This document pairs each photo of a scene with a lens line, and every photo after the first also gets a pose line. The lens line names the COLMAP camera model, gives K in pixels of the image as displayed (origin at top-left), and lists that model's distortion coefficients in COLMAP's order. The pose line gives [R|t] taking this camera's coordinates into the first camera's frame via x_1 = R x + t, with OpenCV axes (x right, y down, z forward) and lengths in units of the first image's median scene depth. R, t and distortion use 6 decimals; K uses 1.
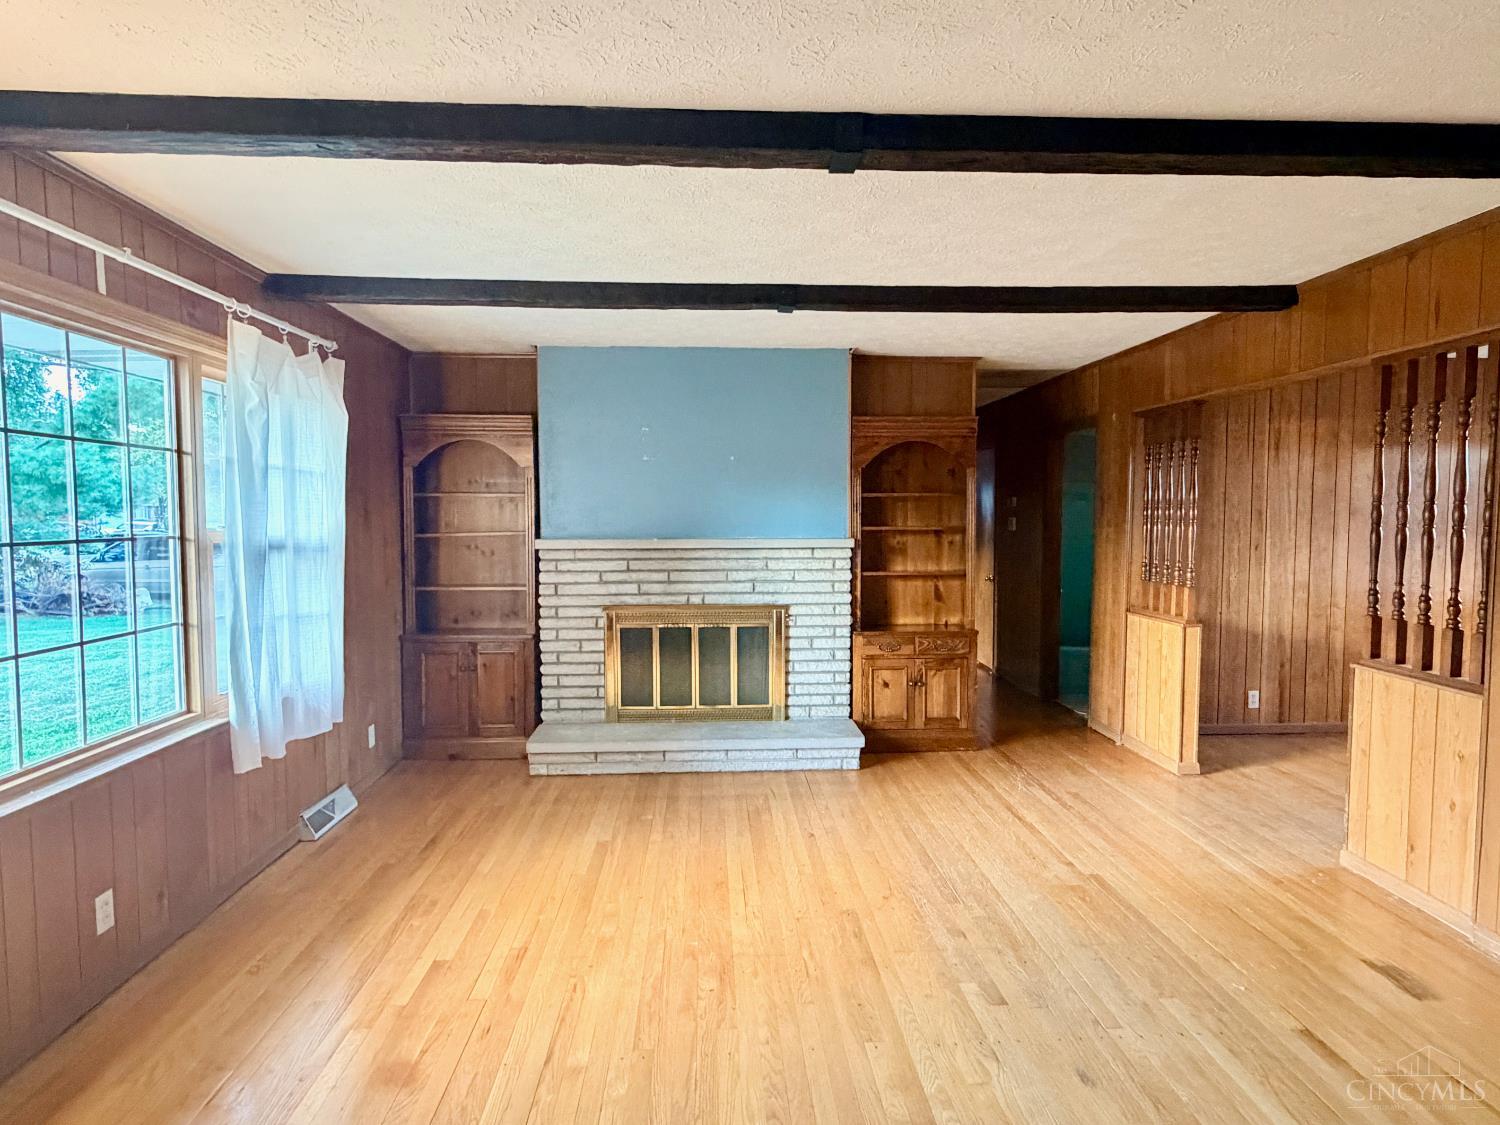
lens RADIAL K [[850.8, 0, 750.0], [0, 850.8, 562.5], [0, 0, 1]] dist [0.003205, 0.000777]
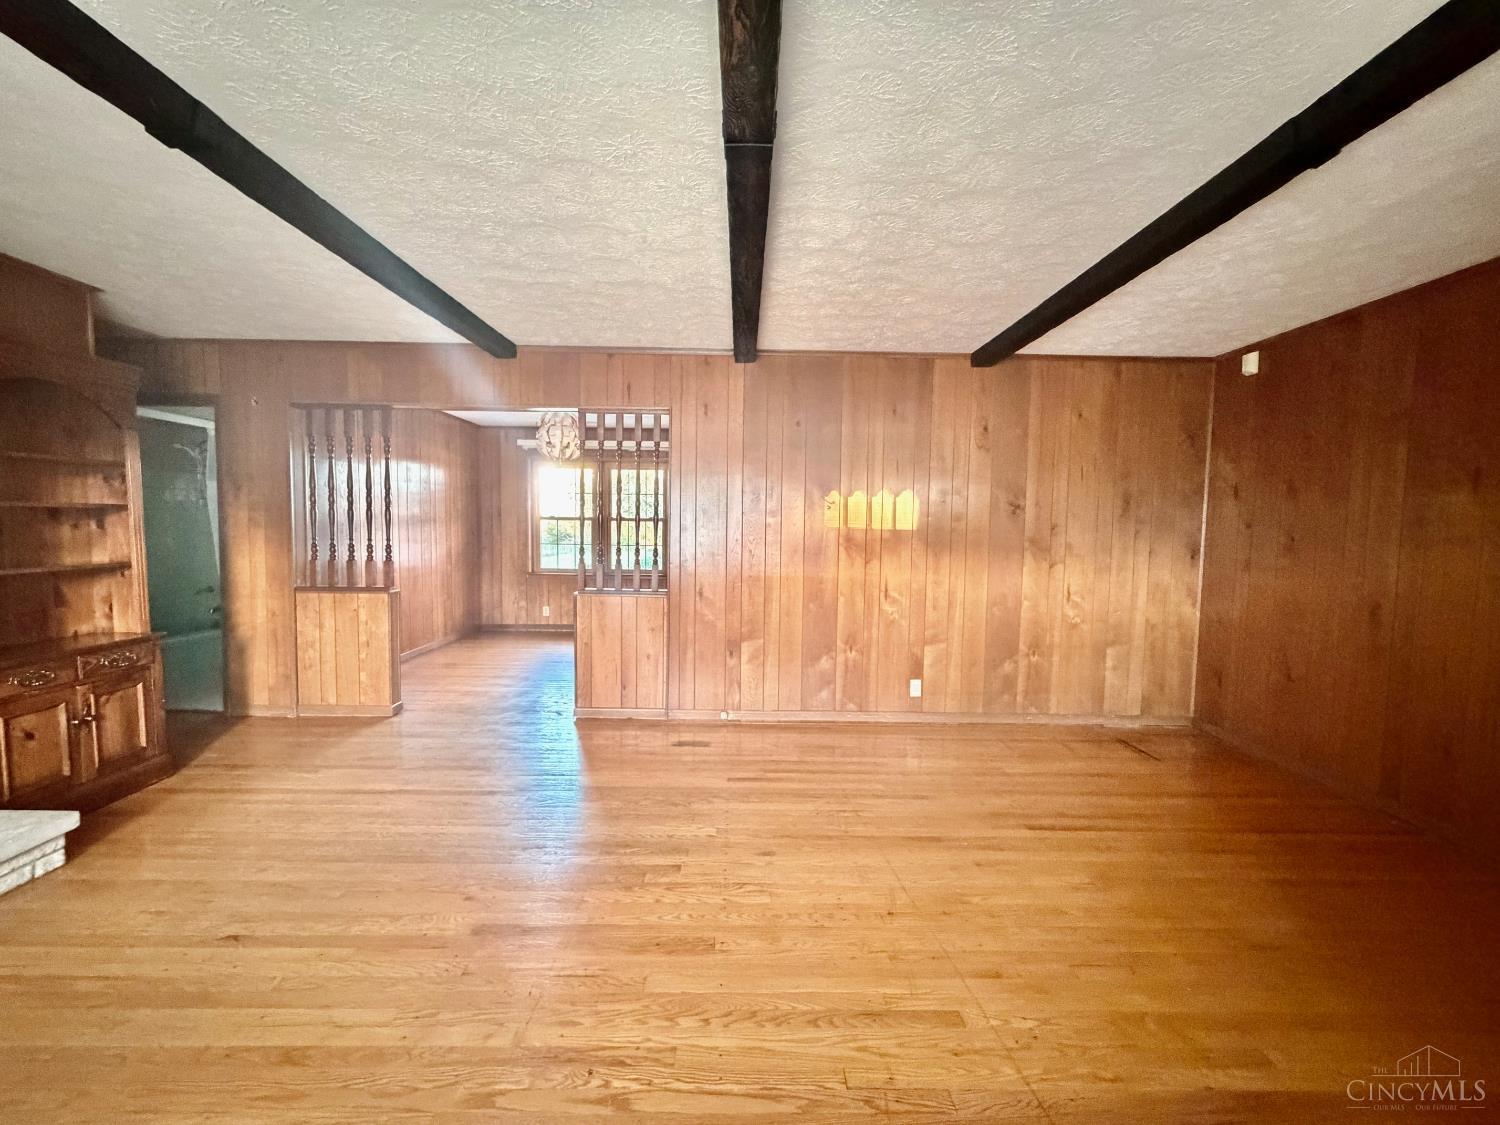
lens RADIAL K [[597.1, 0, 750.0], [0, 597.1, 562.5], [0, 0, 1]] dist [0.000696, -0.000054]
pose [[0.041095, -0.063638, 0.997127, -0.298427], [0.042282, 0.997186, 0.061899, 0.001244], [-0.998260, 0.039617, 0.043670, 0.429693]]
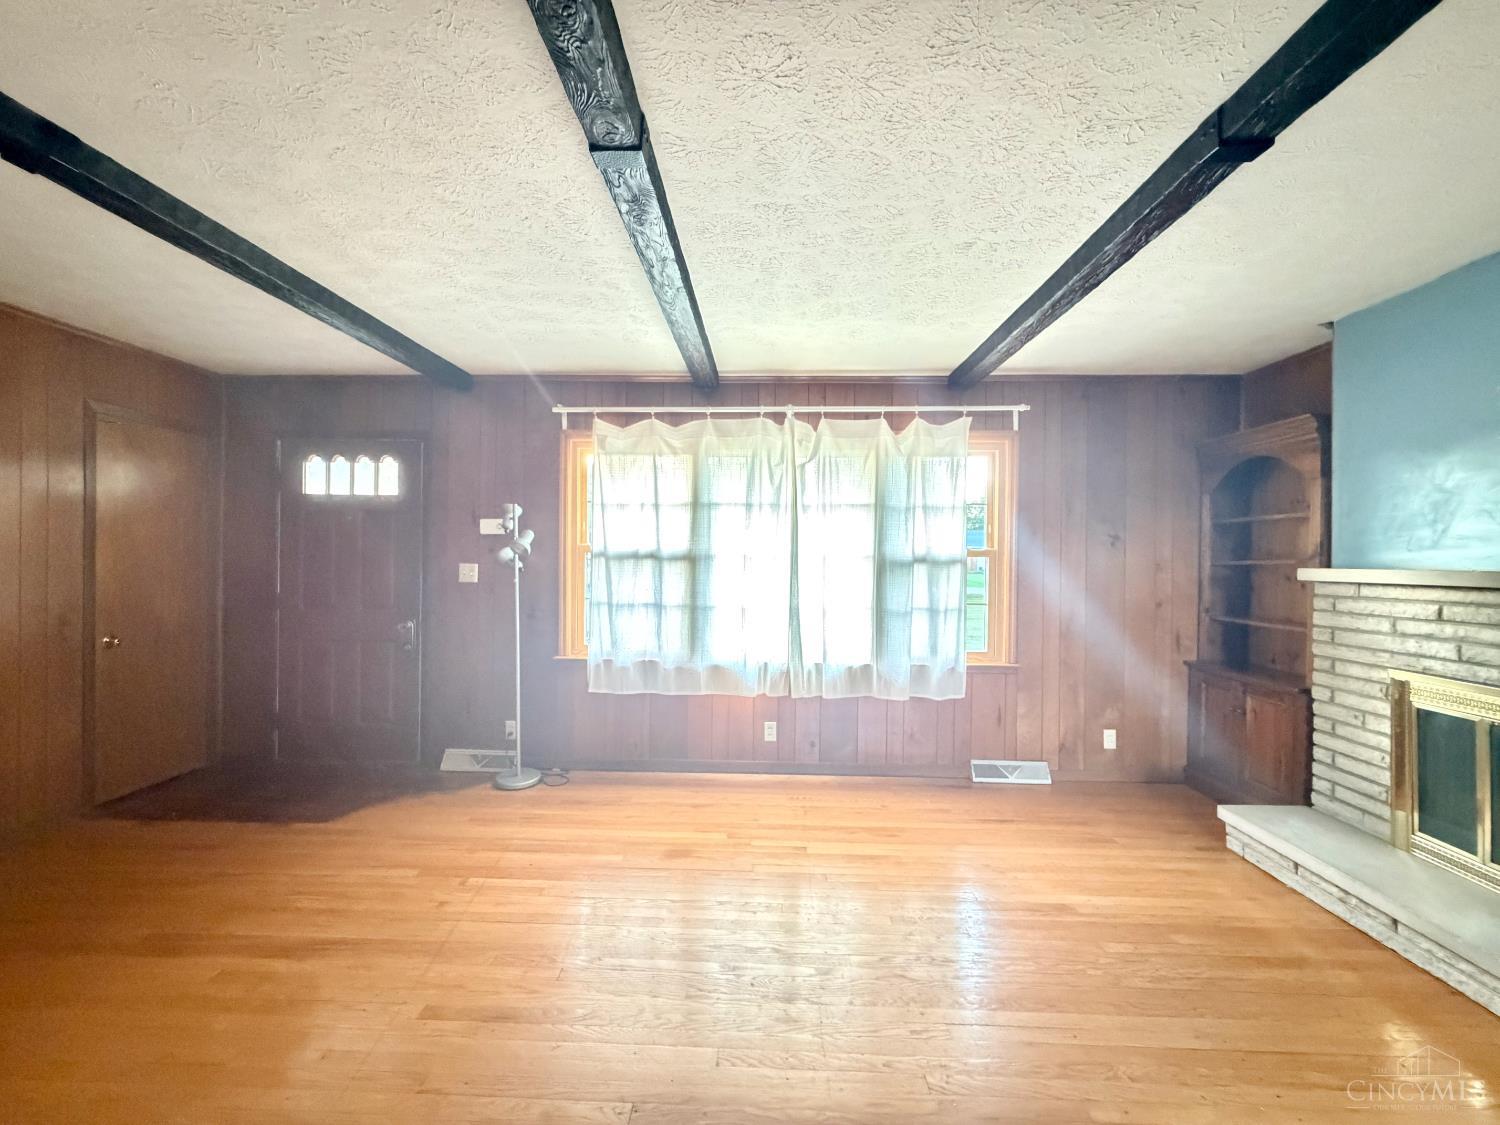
lens RADIAL K [[597.1, 0, 750.0], [0, 597.1, 562.5], [0, 0, 1]] dist [0.000696, -0.000054]
pose [[-0.089831, 0.000978, -0.995957, 0.343828], [-0.065717, 0.997814, 0.006907, -0.002649], [0.993787, 0.066071, -0.089570, 0.530274]]
